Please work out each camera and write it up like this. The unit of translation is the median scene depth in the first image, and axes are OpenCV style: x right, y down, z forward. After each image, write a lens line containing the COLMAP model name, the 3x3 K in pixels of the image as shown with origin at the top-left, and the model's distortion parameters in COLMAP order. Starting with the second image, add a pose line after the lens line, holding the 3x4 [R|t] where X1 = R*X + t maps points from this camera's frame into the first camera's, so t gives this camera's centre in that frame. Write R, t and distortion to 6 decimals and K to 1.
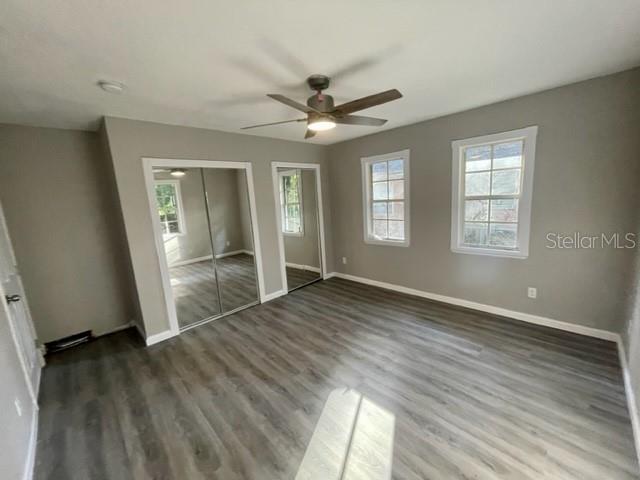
lens RADIAL K [[259.6, 0, 320.0], [0, 259.6, 240.0], [0, 0, 1]] dist [-0.001967, 0.000262]
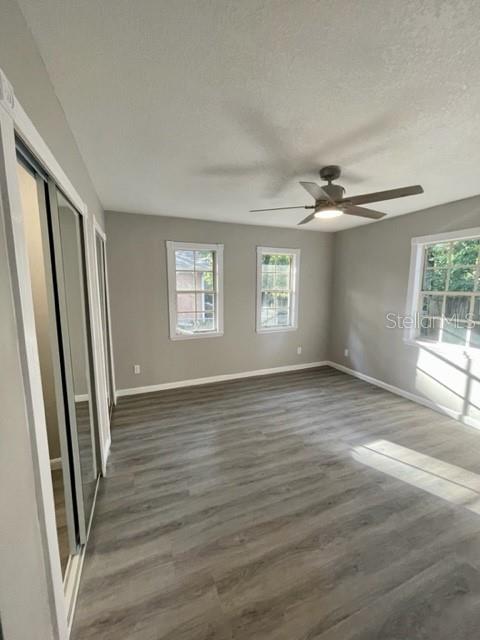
lens RADIAL K [[259.6, 0, 240.0], [0, 259.6, 320.0], [0, 0, 1]] dist [-0.001967, 0.000262]
pose [[0.375728, -0.062305, 0.924633, -0.833051], [0.133329, 0.990992, 0.012597, -0.056775], [-0.917089, 0.118548, 0.380651, 0.727091]]
